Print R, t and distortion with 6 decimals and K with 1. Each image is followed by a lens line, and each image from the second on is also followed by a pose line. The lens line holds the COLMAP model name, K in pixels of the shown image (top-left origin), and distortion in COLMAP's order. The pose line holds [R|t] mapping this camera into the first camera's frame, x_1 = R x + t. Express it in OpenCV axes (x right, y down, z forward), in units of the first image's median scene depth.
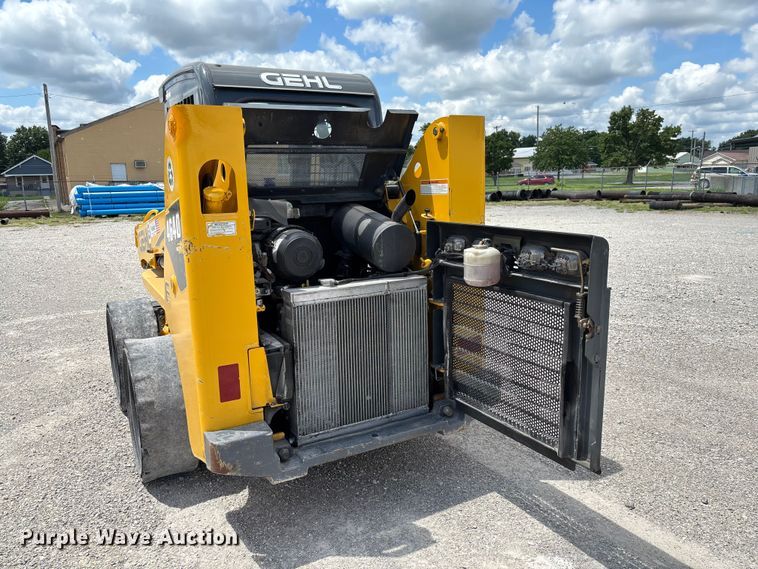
lens RADIAL K [[580.2, 0, 379.0], [0, 580.2, 284.5], [0, 0, 1]] dist [0.022454, -0.009506]
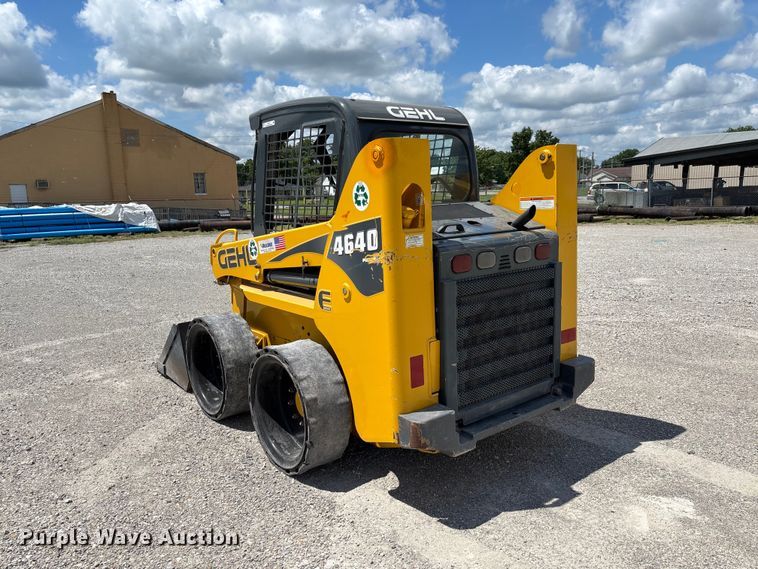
lens RADIAL K [[579.6, 0, 385.0], [0, 579.6, 288.1], [0, 0, 1]] dist [0.029452, -0.011086]
pose [[0.986075, -0.037289, 0.162069, -0.382325], [0.041171, 0.998938, -0.020662, 0.016532], [-0.161126, 0.027047, 0.986563, -0.113401]]
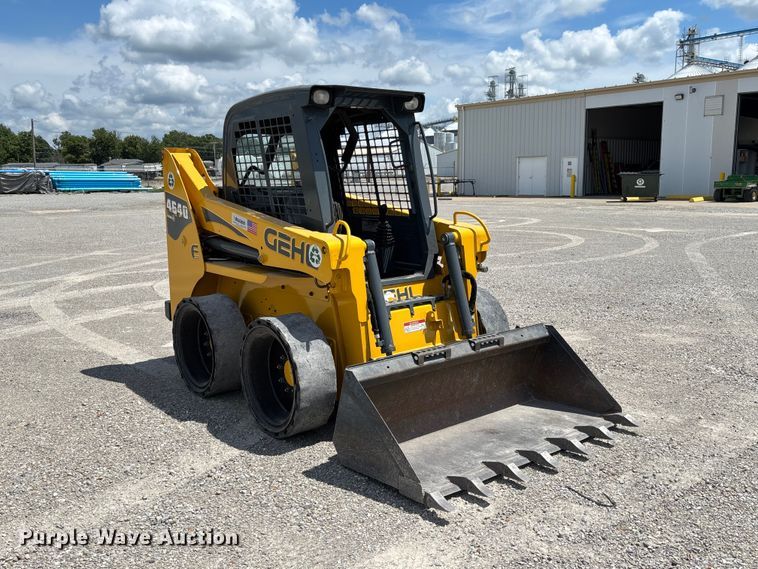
lens RADIAL K [[704.2, 0, 367.9], [0, 704.2, 283.1], [0, 0, 1]] dist [0.013575, -0.006422]
pose [[-0.987770, 0.057030, -0.145115, -0.463357], [0.004133, 0.939957, 0.341267, -0.689506], [0.155865, 0.336493, -0.928697, 3.525976]]
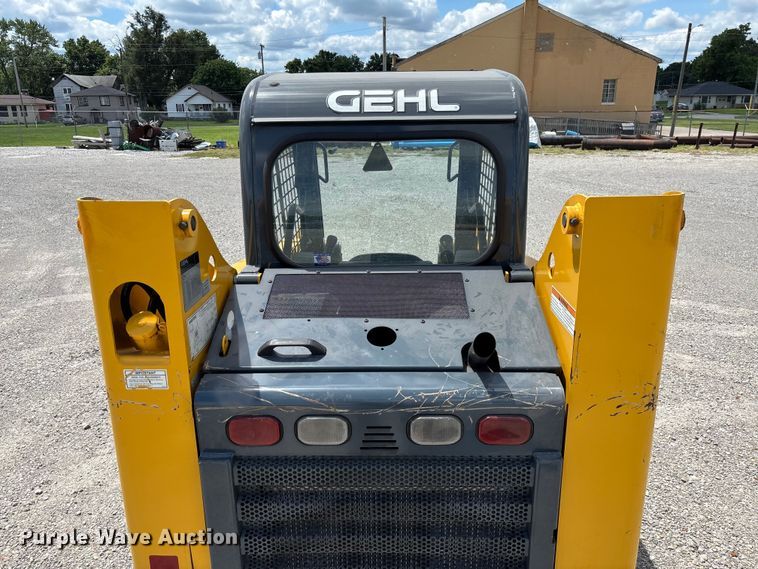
lens RADIAL K [[578.1, 0, 379.0], [0, 578.1, 284.5], [0, 0, 1]] dist [0.046883, -0.061639]
pose [[0.858484, 0.161814, -0.486644, 0.192322], [-0.099172, 0.983387, 0.152038, -0.240395], [0.503161, -0.082261, 0.860269, 0.415209]]
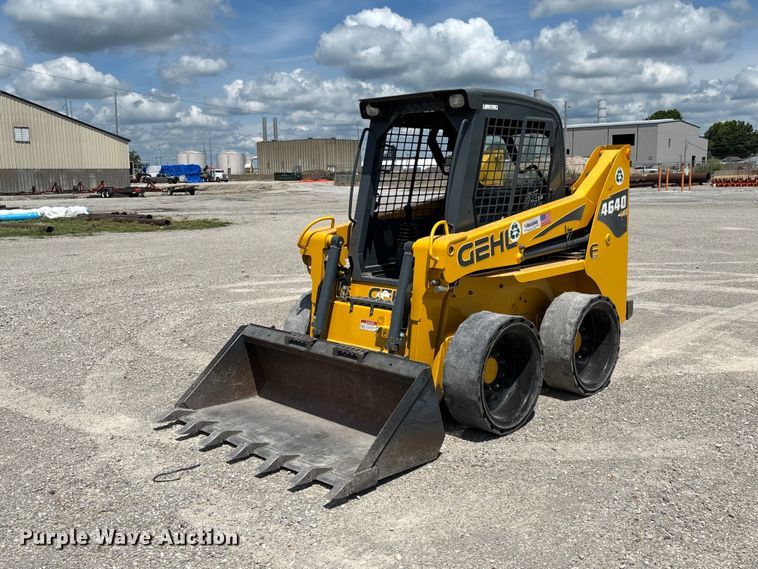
lens RADIAL K [[704.2, 0, 367.9], [0, 704.2, 283.1], [0, 0, 1]] dist [0.013575, -0.006422]
pose [[-0.268303, -0.124950, 0.955197, -2.306206], [0.204030, 0.961688, 0.183108, -0.456902], [-0.941480, 0.244017, -0.232530, 2.482426]]
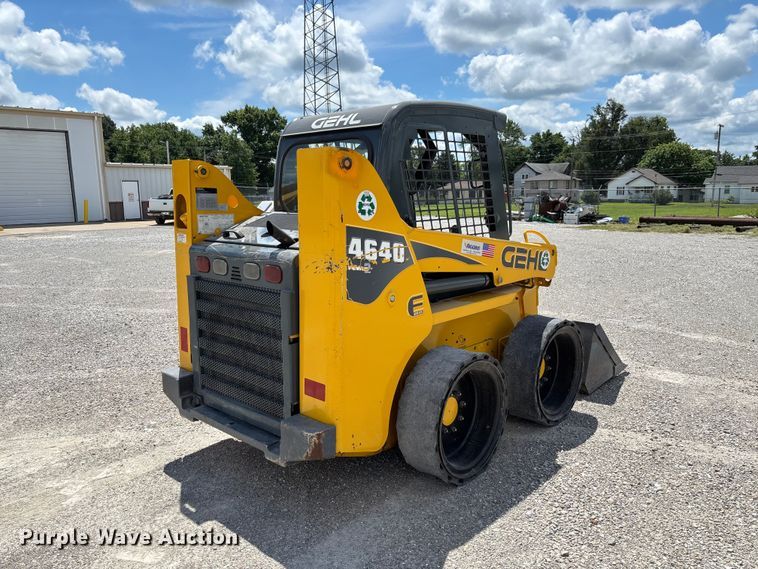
lens RADIAL K [[578.2, 0, 364.7], [0, 578.2, 270.7], [0, 0, 1]] dist [-0.006486, -0.008683]
pose [[0.275320, 0.144124, -0.950488, 0.985163], [-0.170396, 0.980360, 0.099296, -0.187799], [0.946131, 0.134621, 0.294471, 0.728288]]
